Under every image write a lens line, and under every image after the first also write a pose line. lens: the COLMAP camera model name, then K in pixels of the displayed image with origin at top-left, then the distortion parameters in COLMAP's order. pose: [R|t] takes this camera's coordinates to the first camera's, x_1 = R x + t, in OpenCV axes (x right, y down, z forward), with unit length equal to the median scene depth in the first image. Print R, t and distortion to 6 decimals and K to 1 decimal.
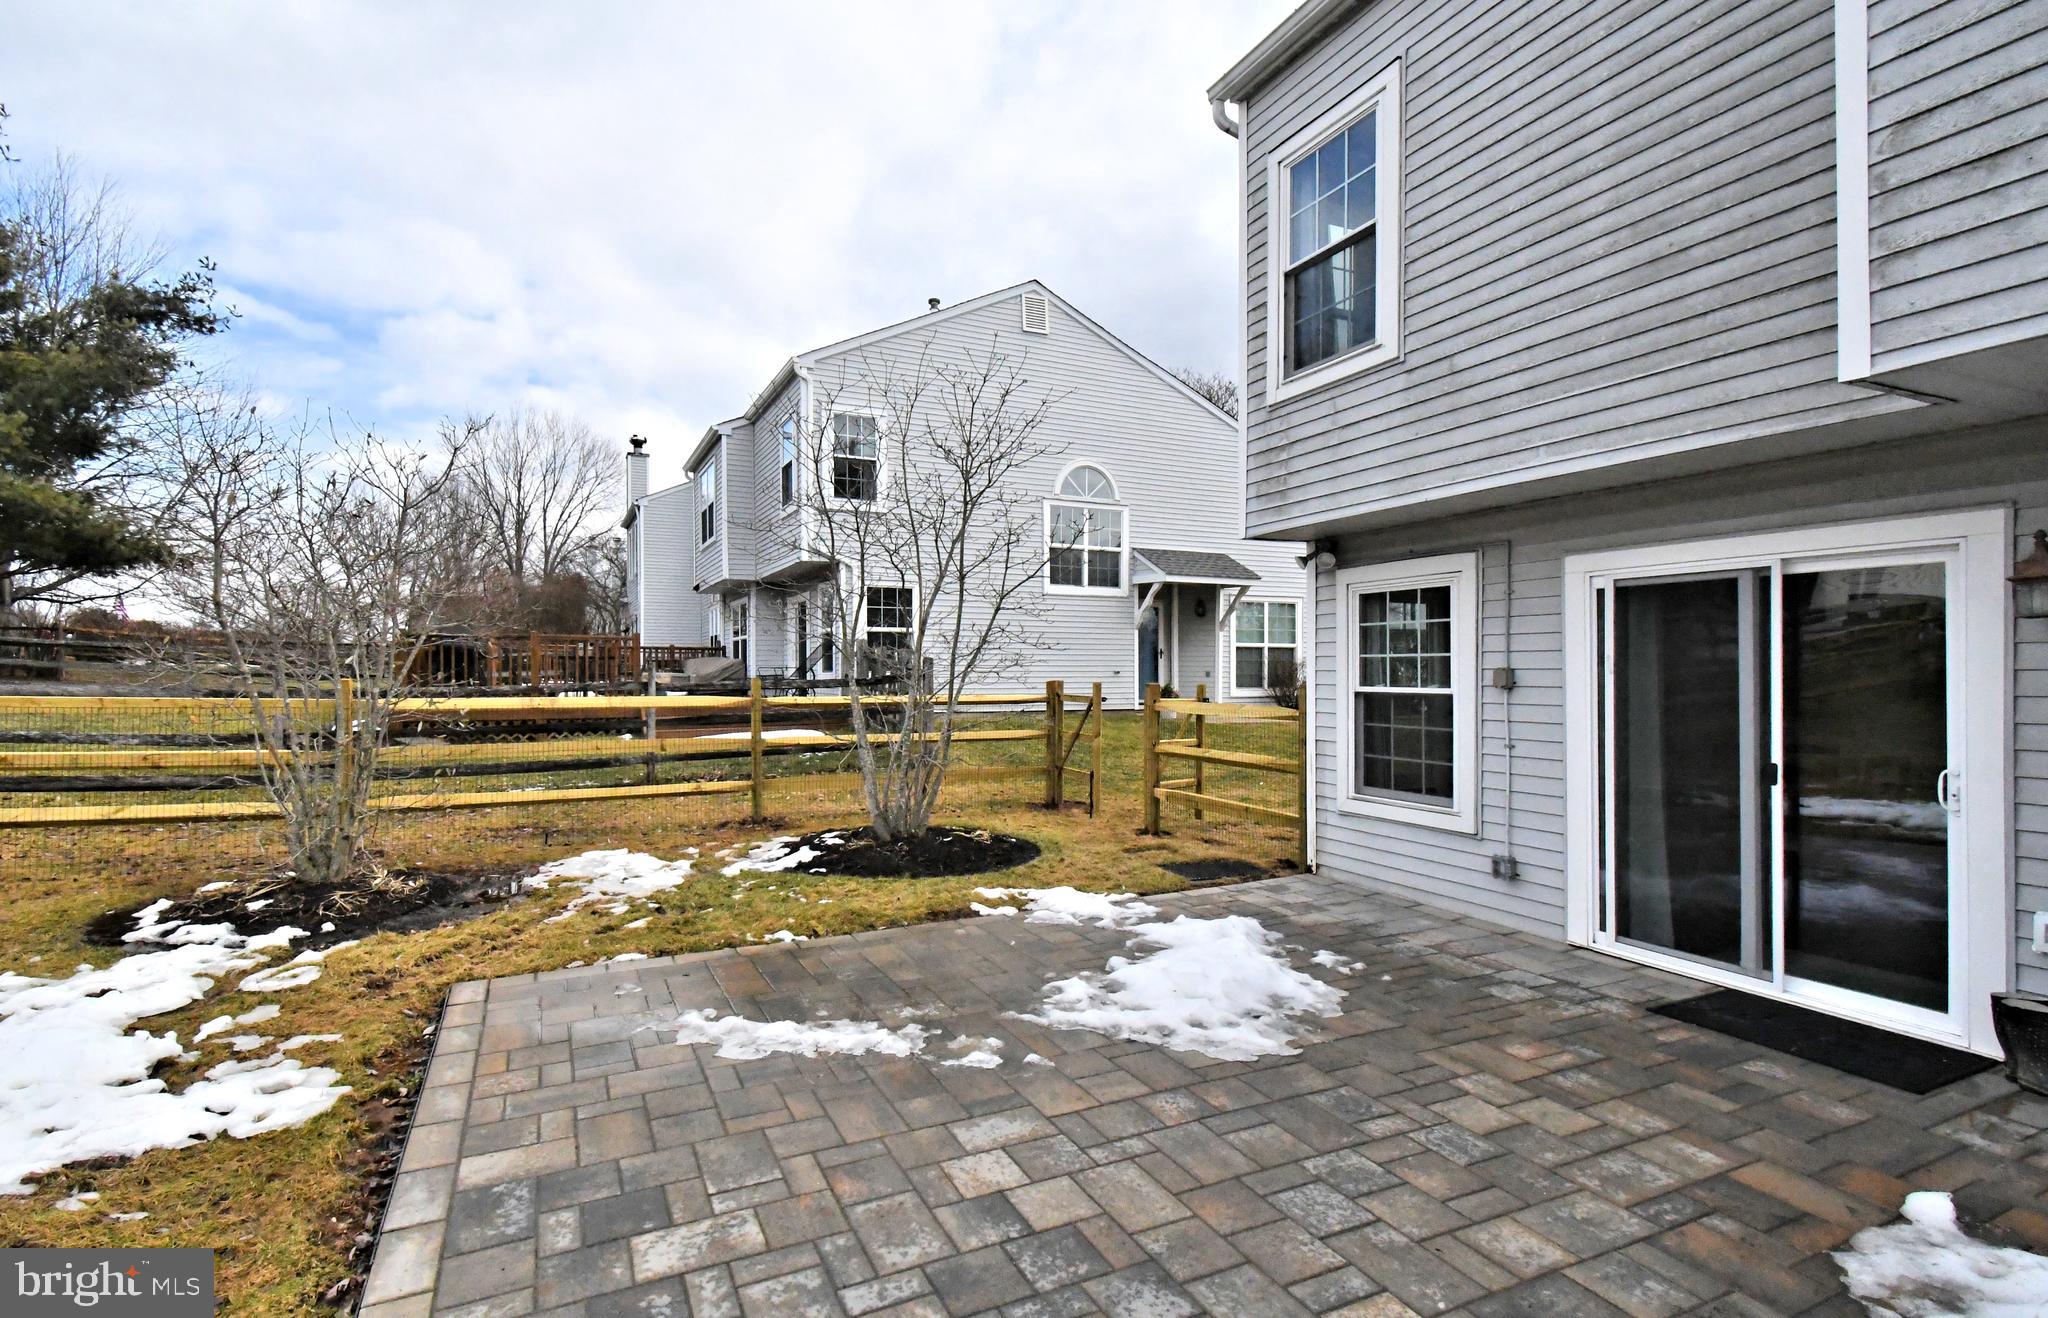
lens RADIAL K [[944.0, 0, 1029.4], [0, 944.0, 657.3], [0, 0, 1]] dist [0.004541, 0.000723]
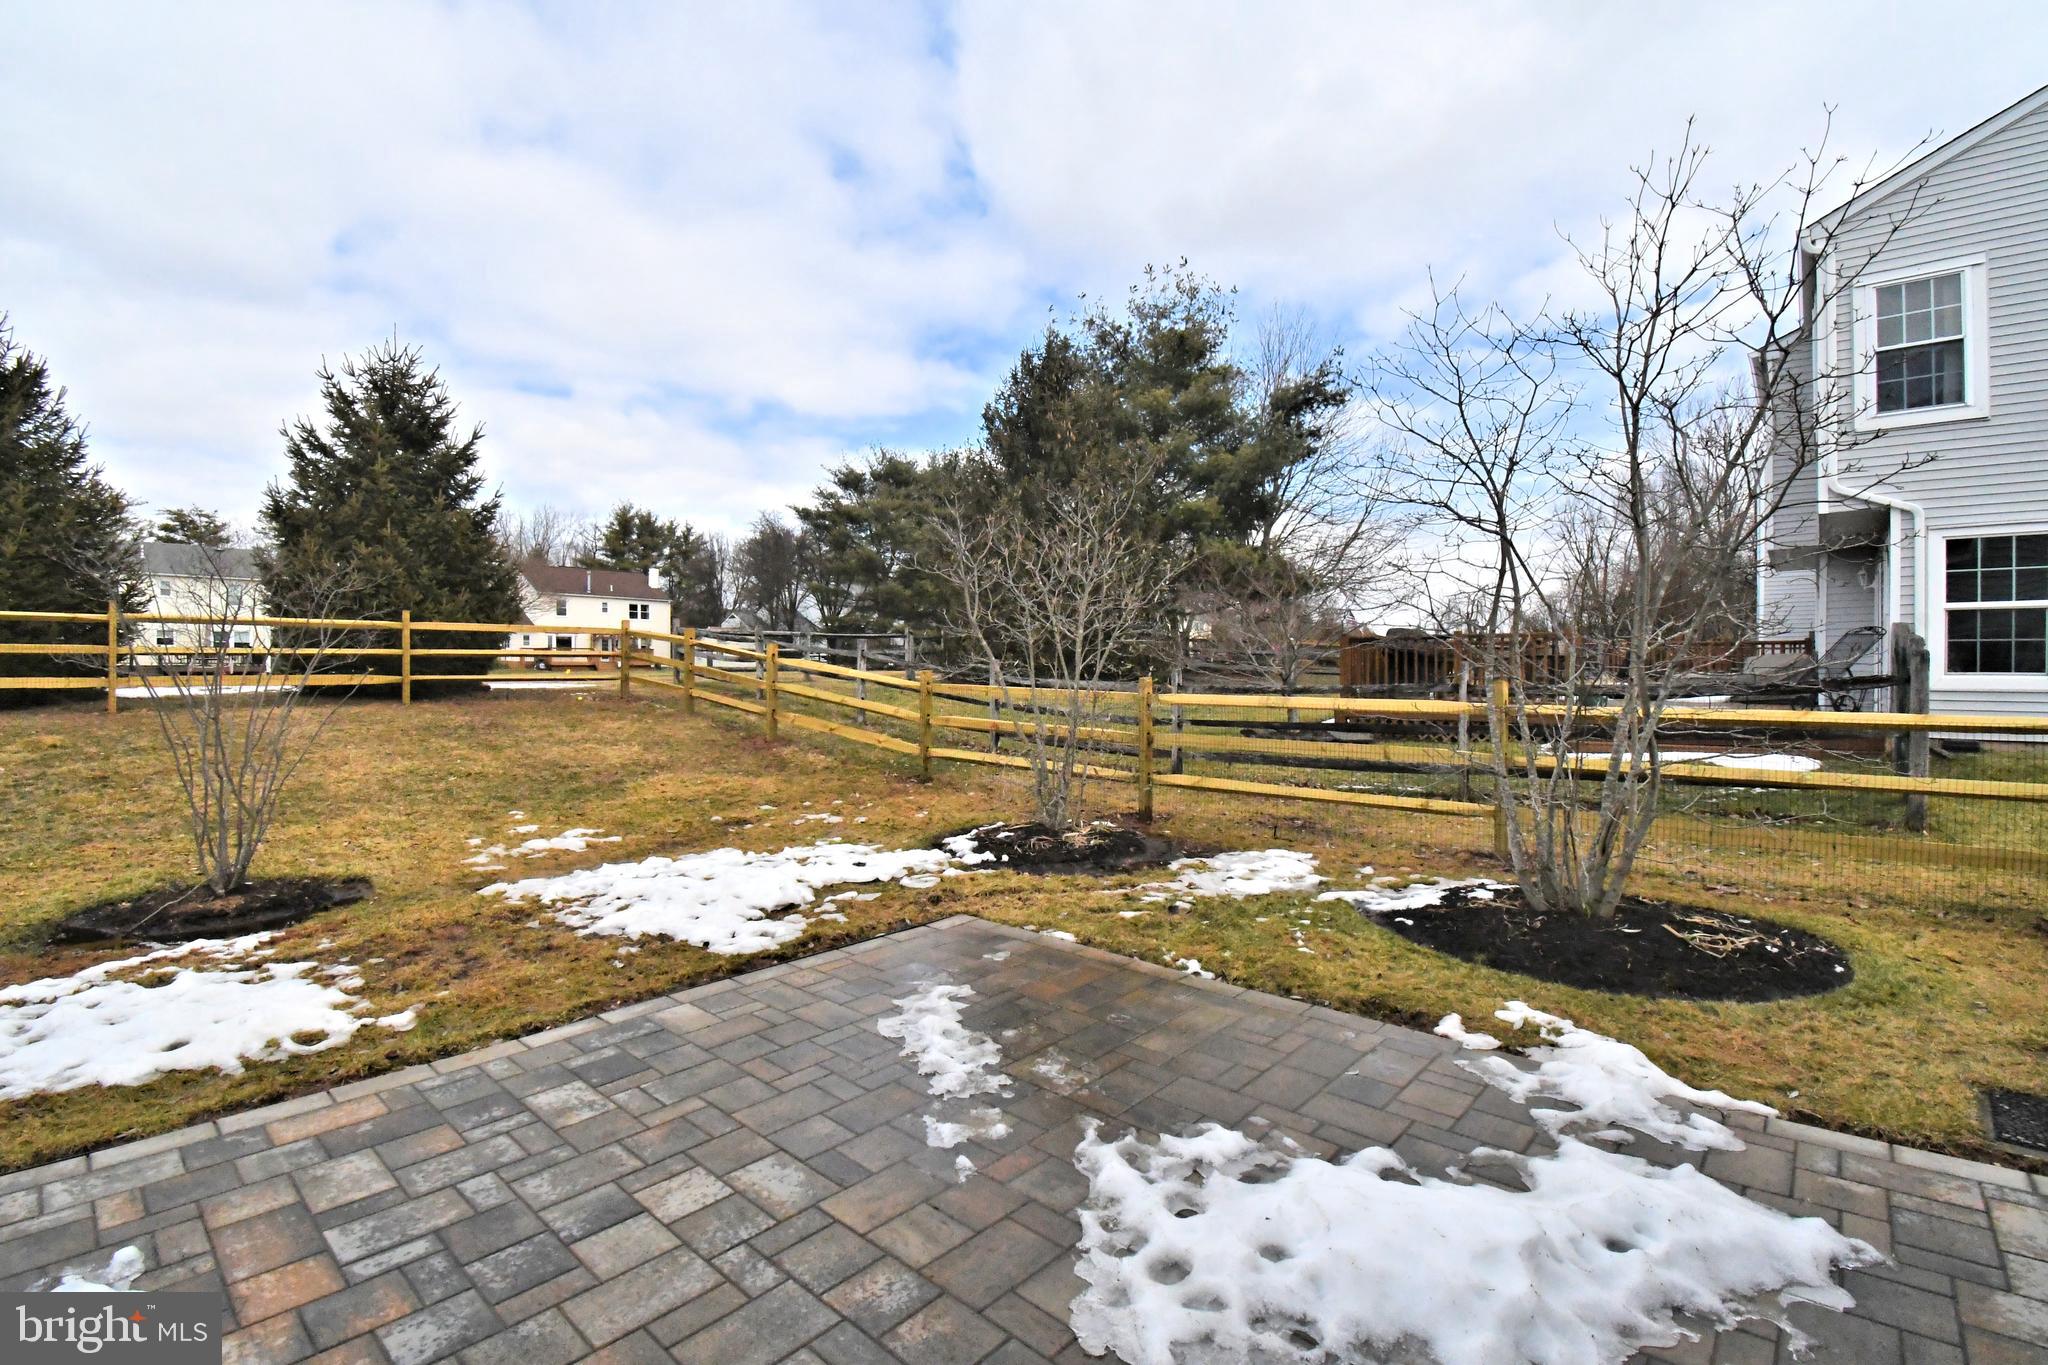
lens RADIAL K [[923.3, 0, 1011.2], [0, 923.3, 680.8], [0, 0, 1]] dist [0.003577, -0.010871]
pose [[0.360383, 0.010104, -0.932750, 0.703647], [0.016616, 0.999713, 0.017249, -0.000204], [0.932656, -0.021715, 0.360112, 0.714700]]
